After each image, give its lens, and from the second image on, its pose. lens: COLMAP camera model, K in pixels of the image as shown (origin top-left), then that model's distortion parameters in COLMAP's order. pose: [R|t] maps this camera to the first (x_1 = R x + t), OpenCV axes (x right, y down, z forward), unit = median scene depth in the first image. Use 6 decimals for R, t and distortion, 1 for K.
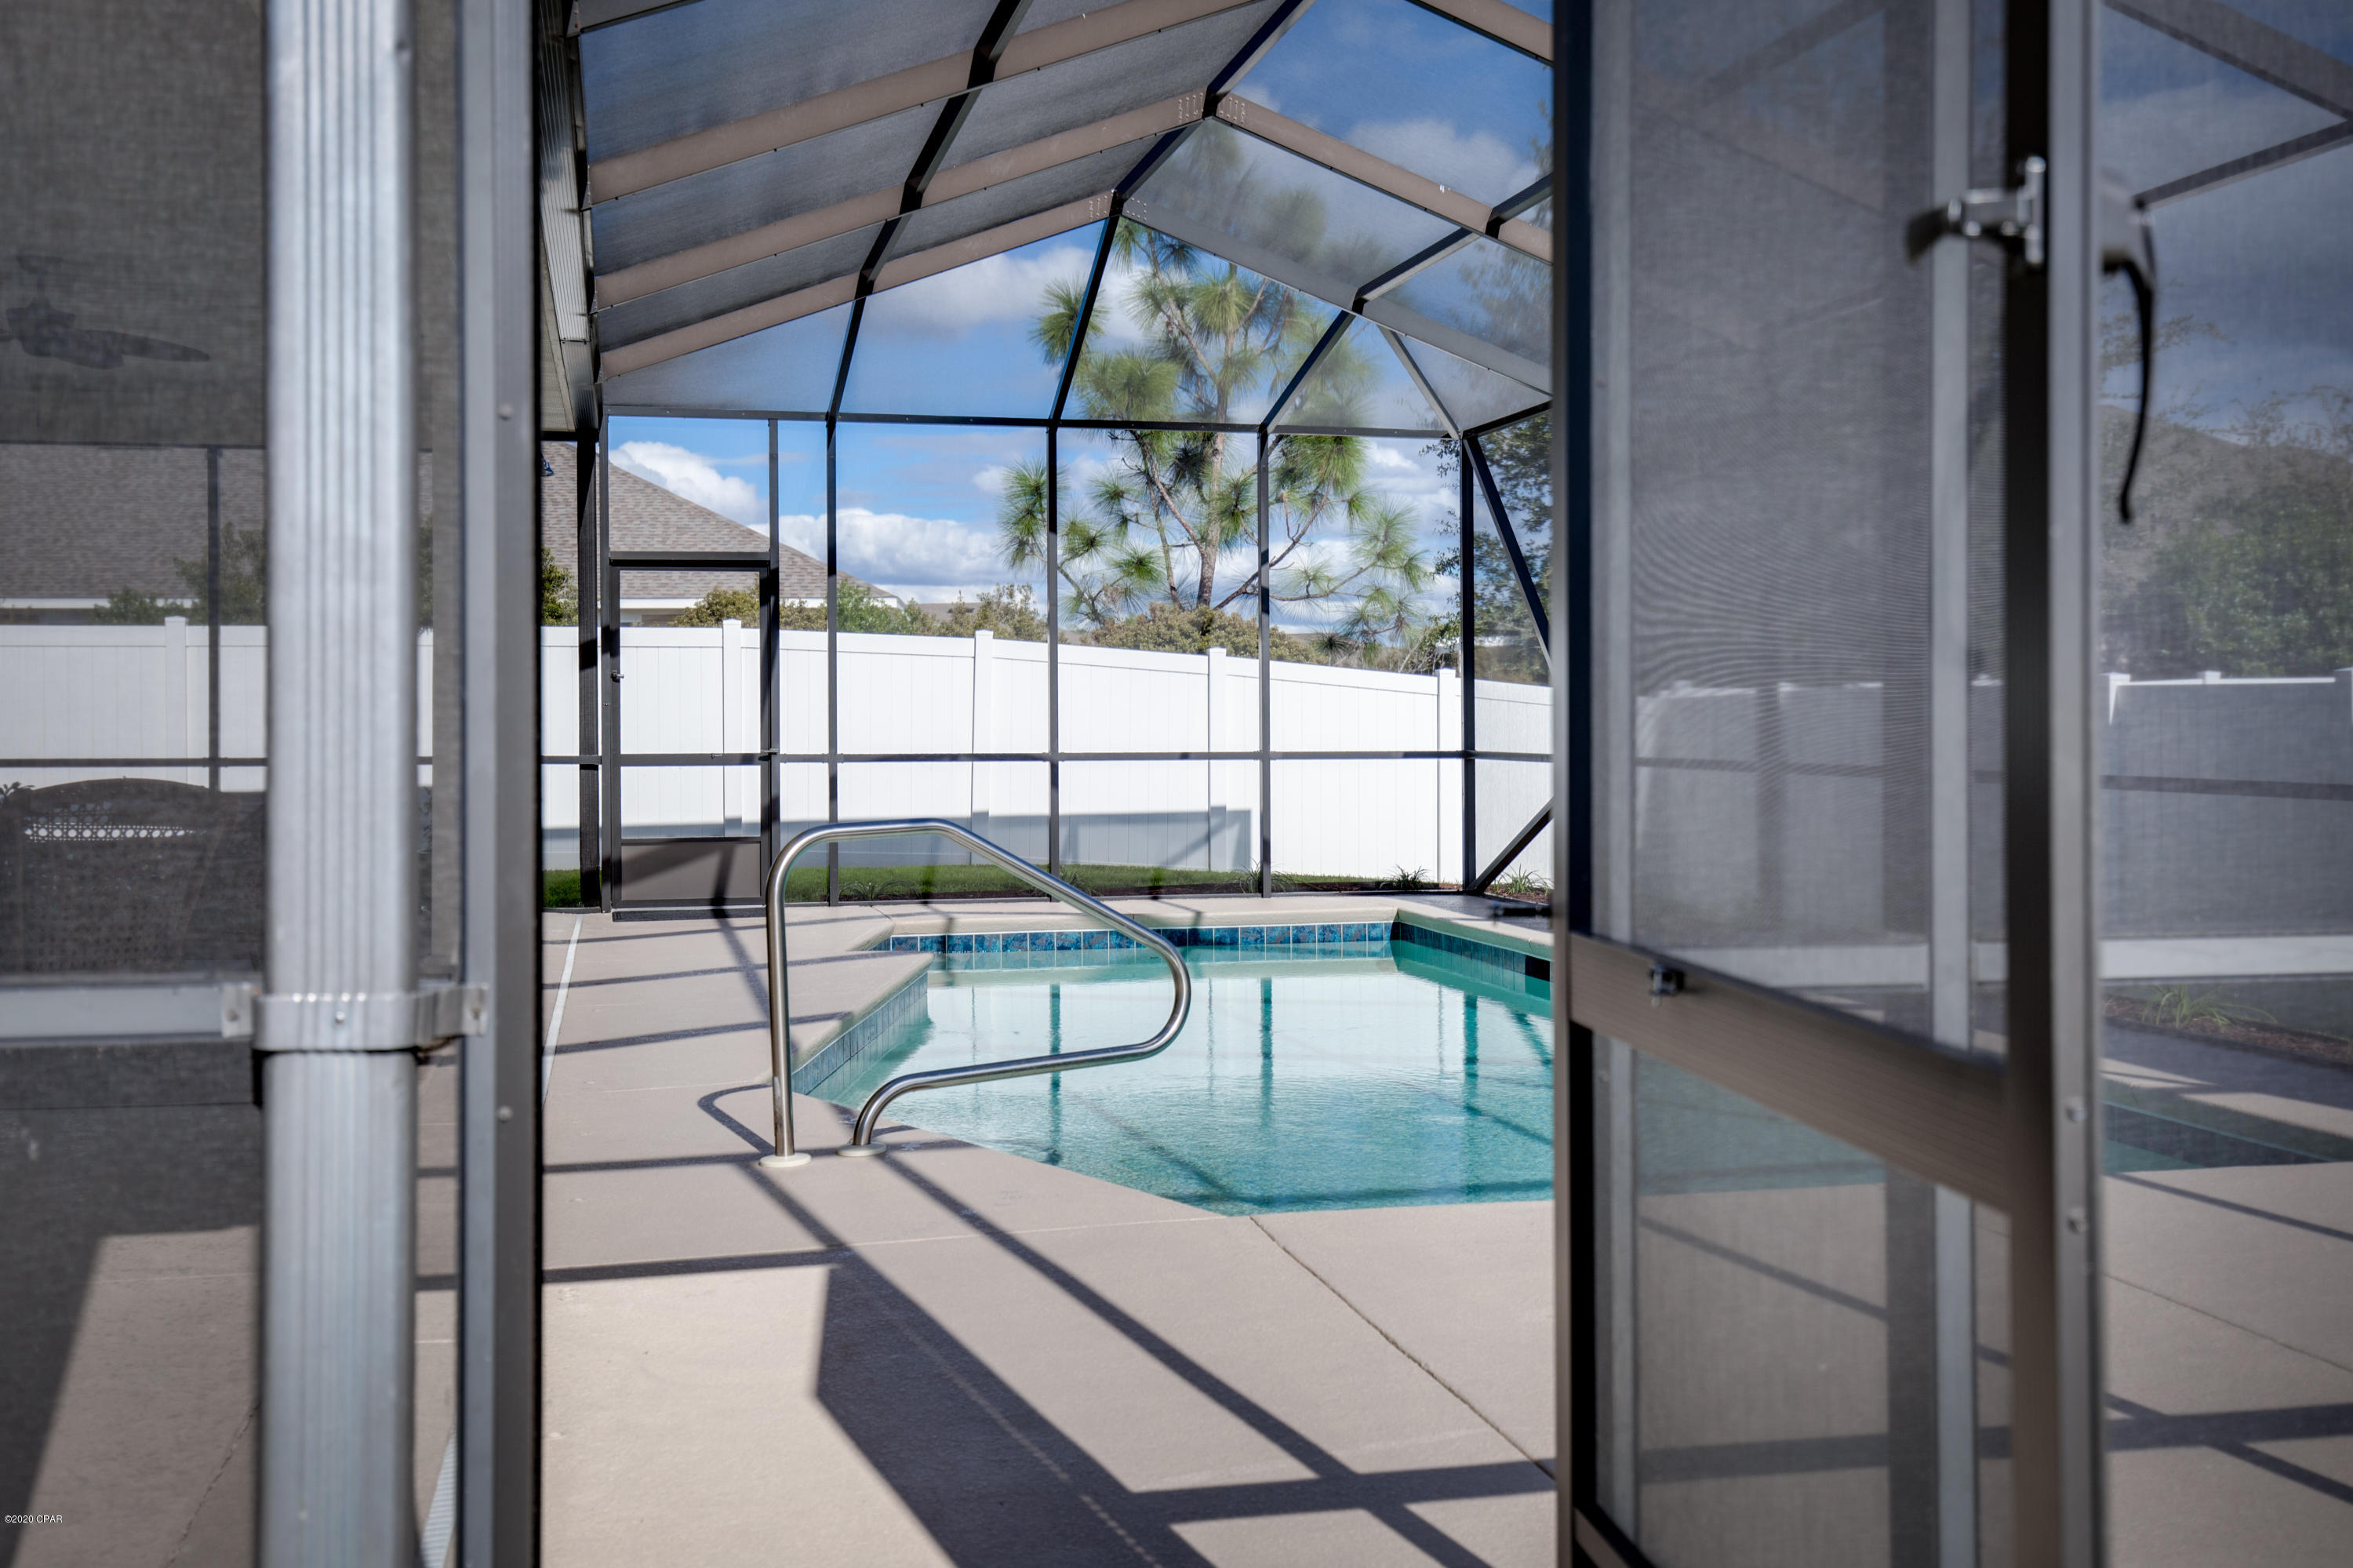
lens RADIAL K [[2335.0, 0, 1169.4], [0, 2335.0, 771.2], [0, 0, 1]] dist [0.065331, 0.000000]
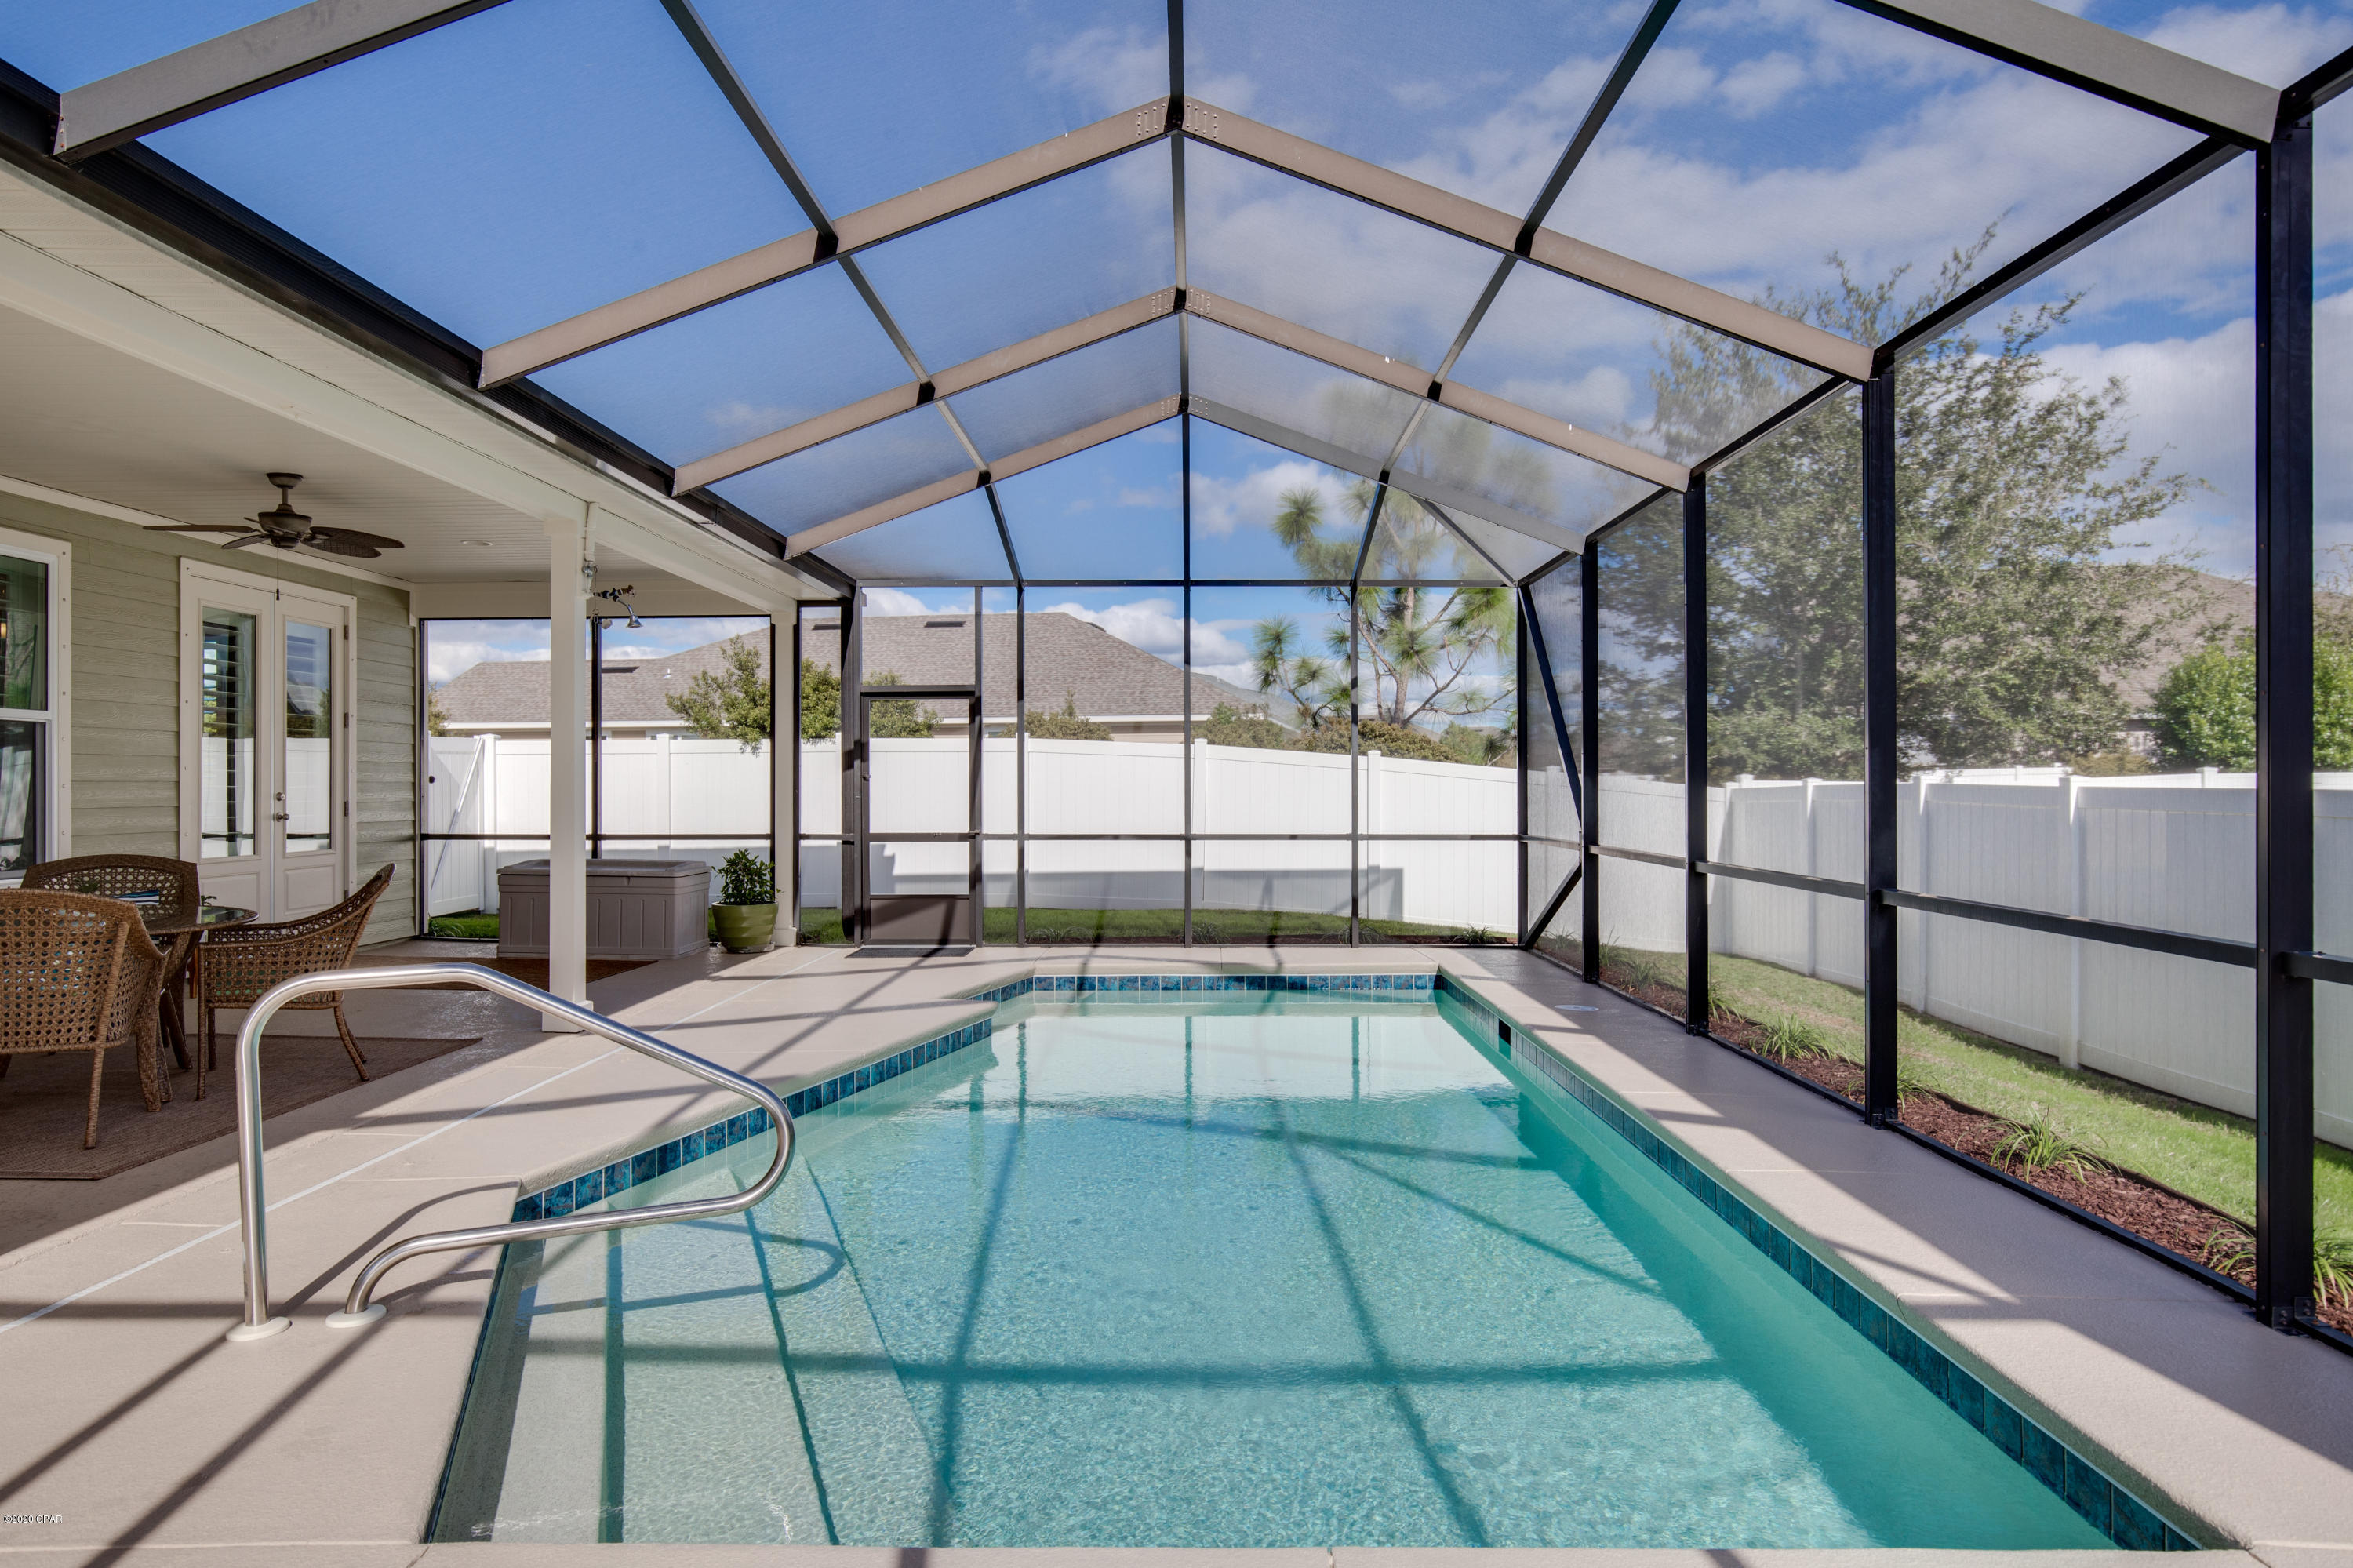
lens RADIAL K [[1434.5, 0, 1184.4], [0, 1434.5, 787.3], [0, 0, 1]] dist [-0.000970, 0.000028]
pose [[0.971892, 0.001612, -0.235422, 0.140962], [-0.006968, 0.999735, -0.021918, -0.016448], [0.235324, 0.022942, 0.971646, 0.223084]]
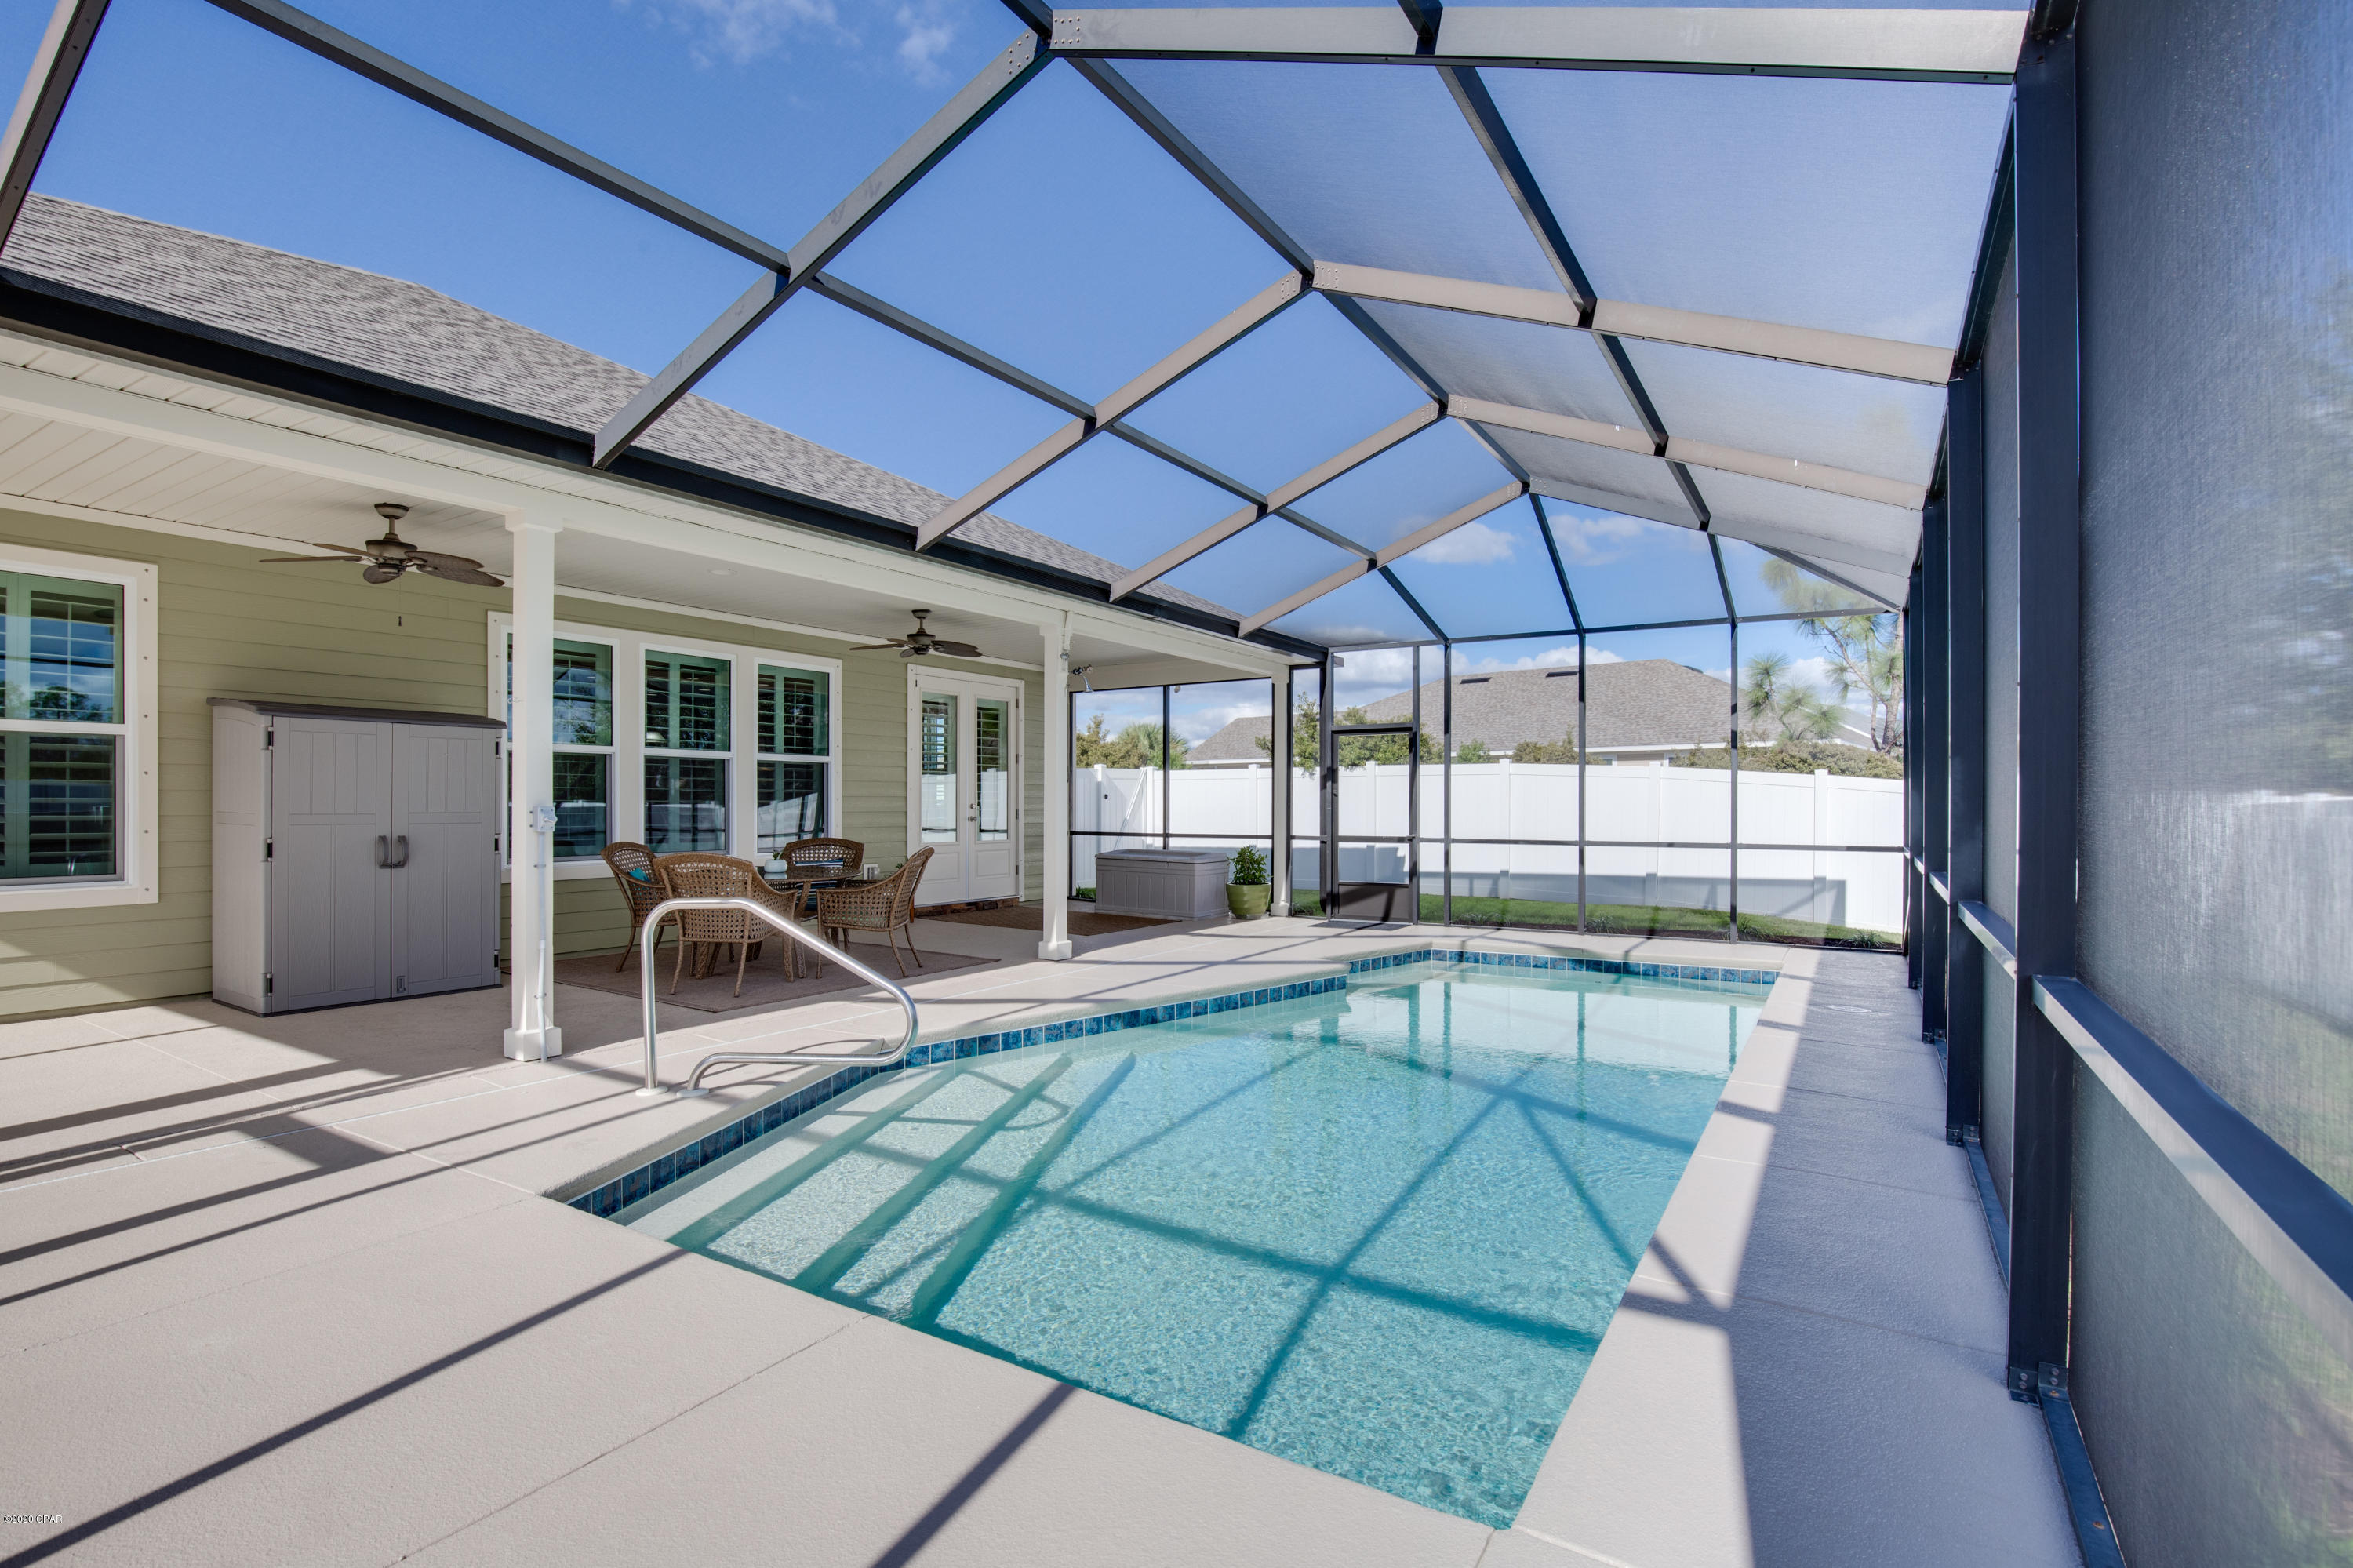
lens RADIAL K [[1101.0, 0, 1202.9], [0, 1101.0, 823.8], [0, 0, 1]] dist [-0.007023, 0.001100]
pose [[0.718162, 0.015889, -0.695694, 0.288489], [-0.019905, 0.999799, 0.002287, -0.016076], [0.695591, 0.012205, 0.718335, 0.298224]]
